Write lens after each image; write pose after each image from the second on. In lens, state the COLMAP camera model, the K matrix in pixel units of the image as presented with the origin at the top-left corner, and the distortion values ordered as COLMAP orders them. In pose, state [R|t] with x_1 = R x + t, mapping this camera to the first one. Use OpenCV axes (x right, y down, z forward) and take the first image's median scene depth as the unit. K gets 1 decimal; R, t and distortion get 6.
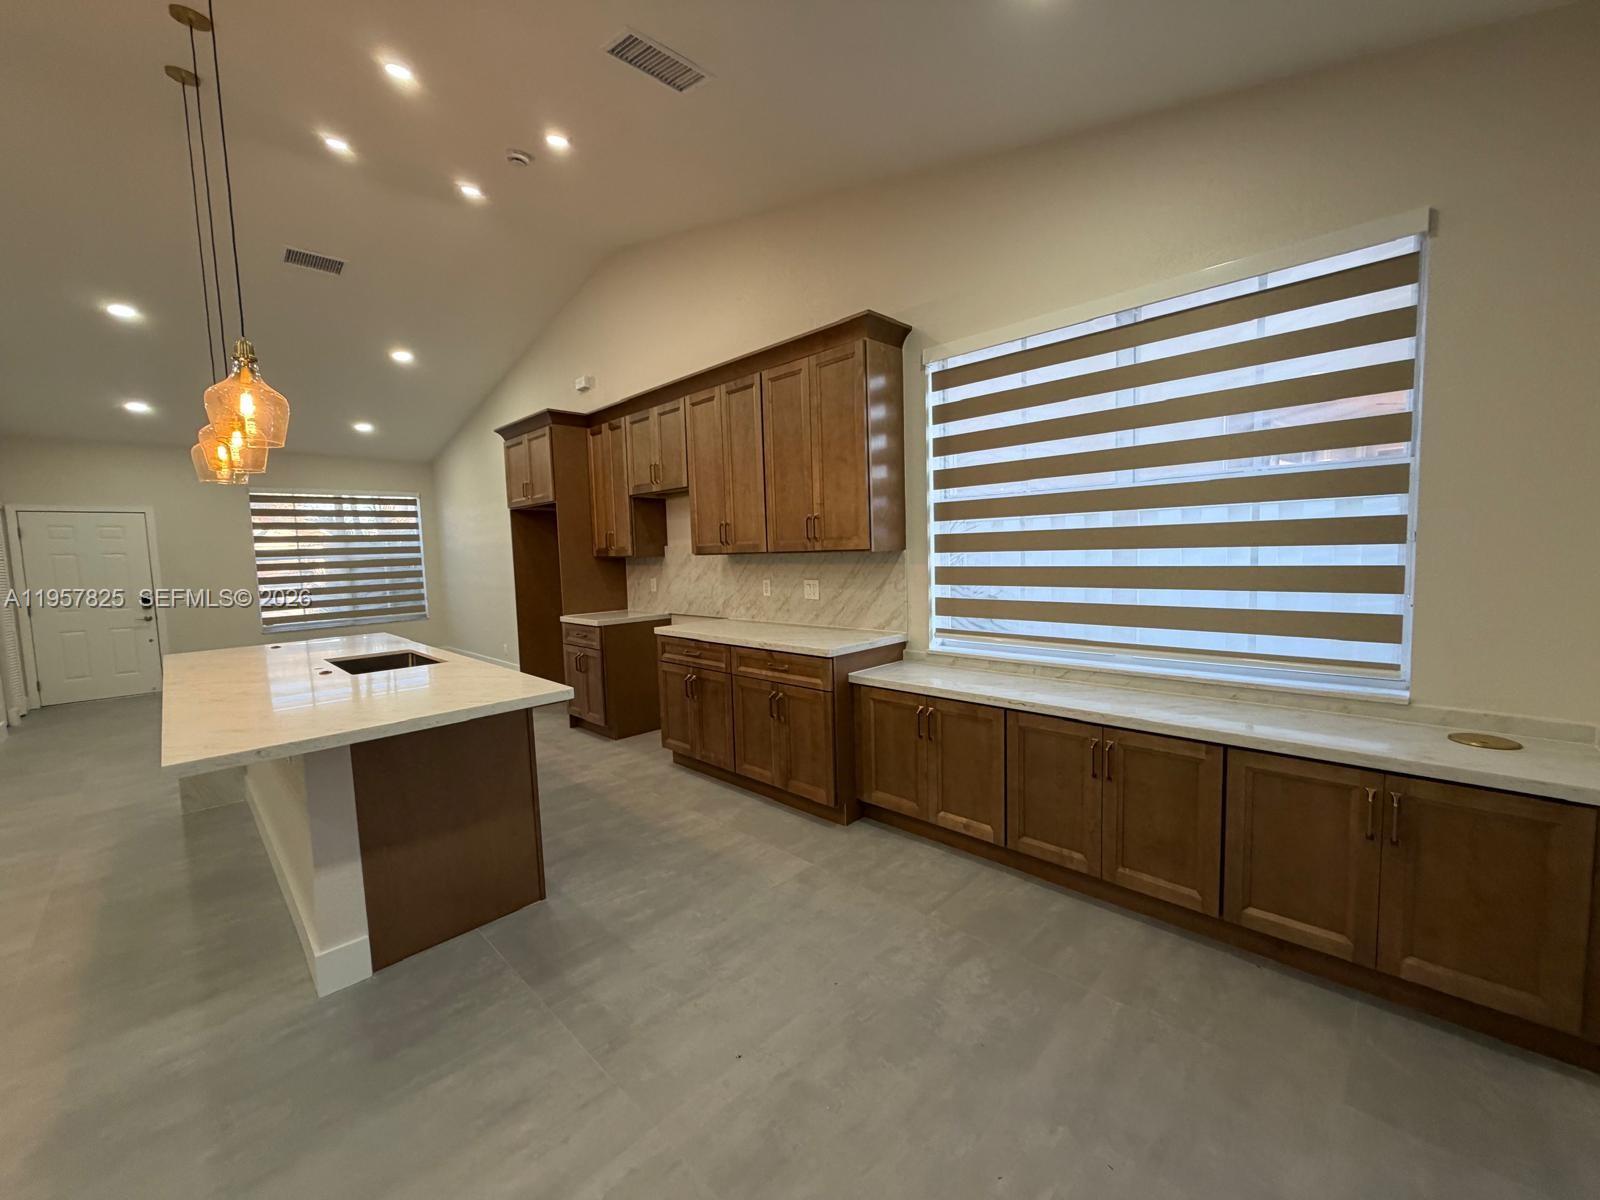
lens RADIAL K [[635.2, 0, 794.3], [0, 635.2, 601.2], [0, 0, 1]] dist [0.002245, 0.000278]
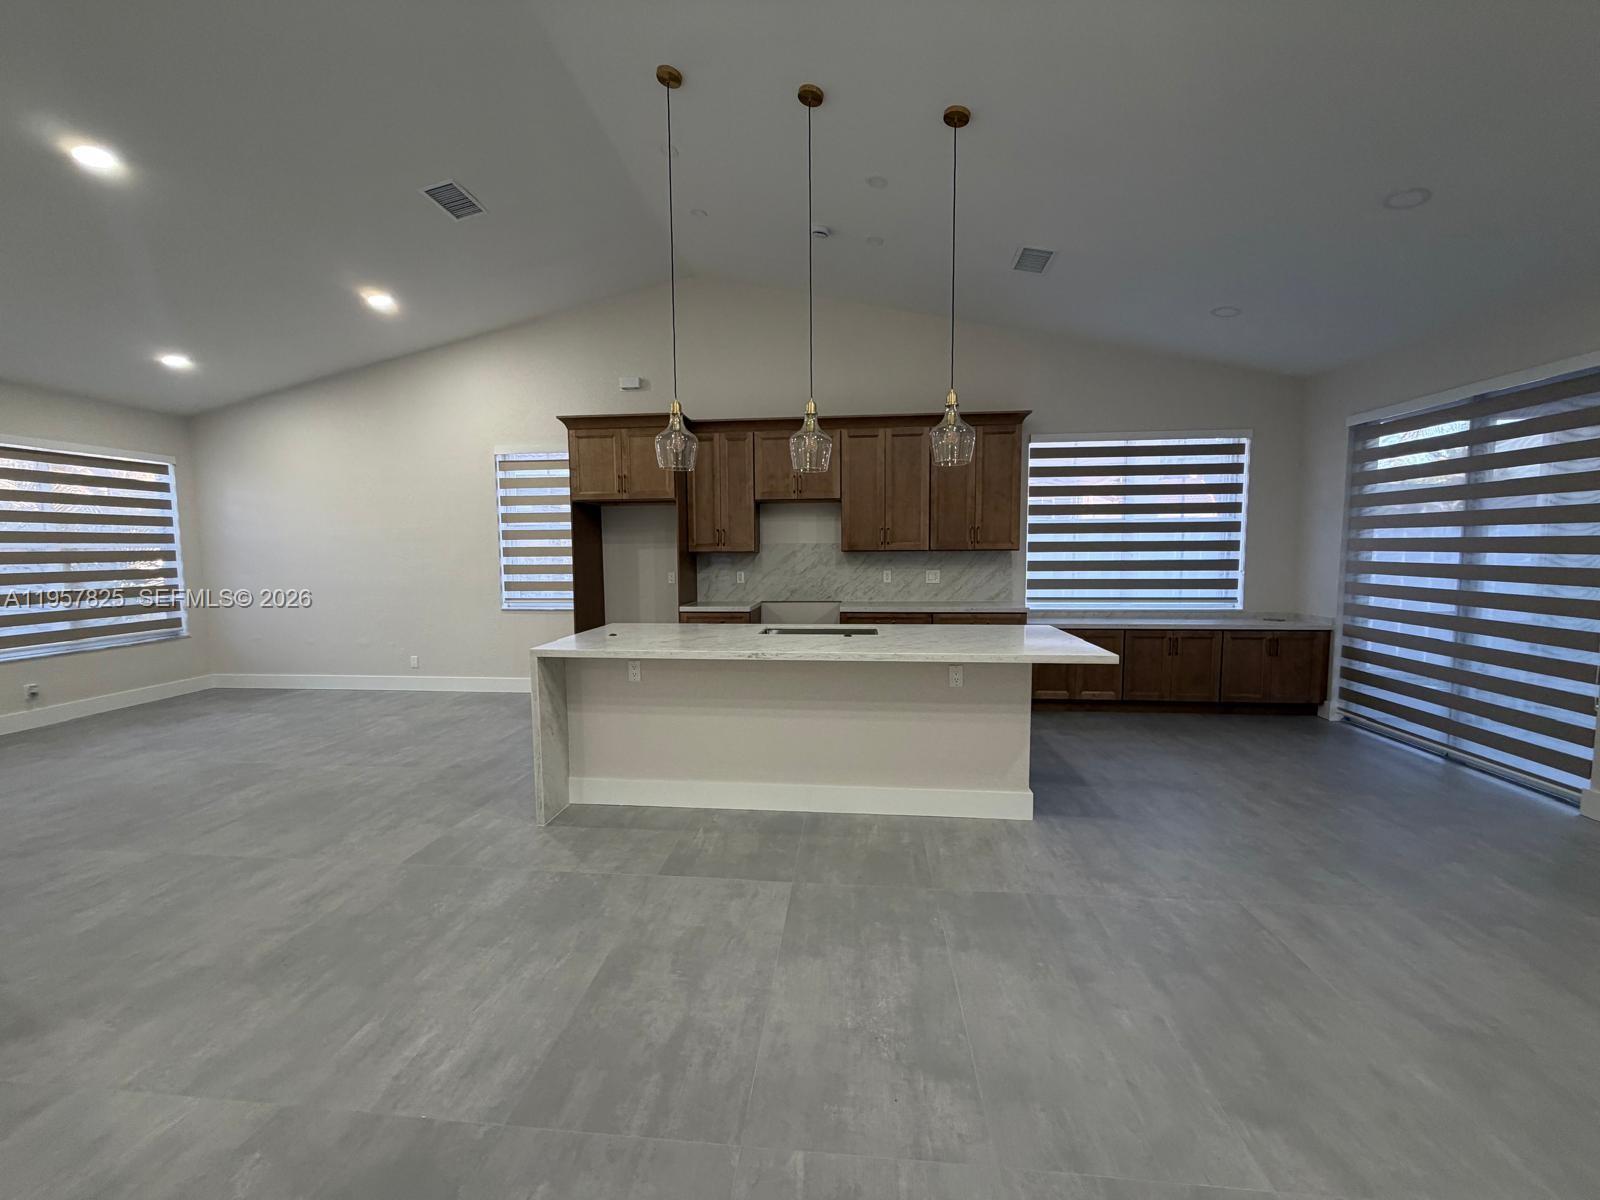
lens RADIAL K [[632.3, 0, 795.2], [0, 632.3, 600.8], [0, 0, 1]] dist [-0.000477, -0.000139]
pose [[0.774999, -0.026296, 0.631415, -1.306137], [0.035401, 0.999371, -0.001832, 0.033523], [-0.630970, 0.023773, 0.775443, 0.080743]]
